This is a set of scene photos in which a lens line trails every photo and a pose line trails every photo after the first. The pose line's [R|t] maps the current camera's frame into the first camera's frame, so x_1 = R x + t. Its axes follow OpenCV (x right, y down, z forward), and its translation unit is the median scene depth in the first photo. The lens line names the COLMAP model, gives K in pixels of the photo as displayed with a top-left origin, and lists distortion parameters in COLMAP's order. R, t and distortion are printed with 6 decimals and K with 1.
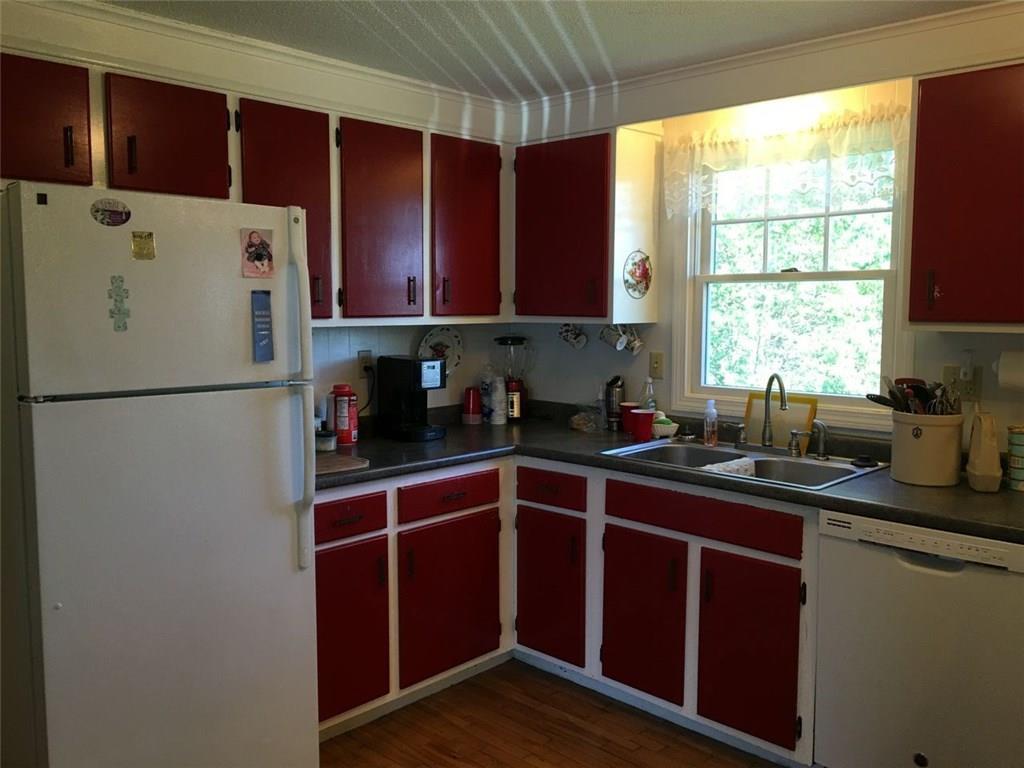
lens RADIAL K [[860.6, 0, 511.6], [0, 860.6, 380.0], [0, 0, 1]] dist [0.016828, -0.030357]
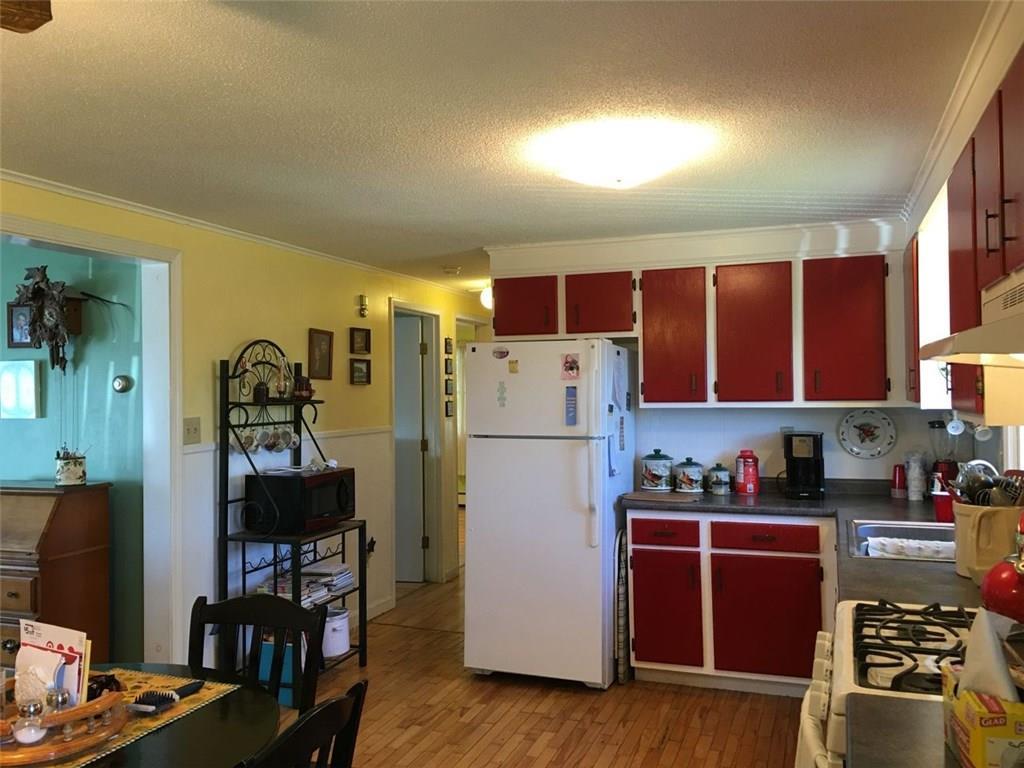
lens RADIAL K [[860.6, 0, 510.8], [0, 860.6, 383.1], [0, 0, 1]] dist [0.016828, -0.030357]
pose [[0.396871, -0.012547, -0.917789, 1.043706], [-0.070995, 0.996492, -0.044322, -0.015367], [0.915125, 0.082748, 0.394588, 0.116730]]
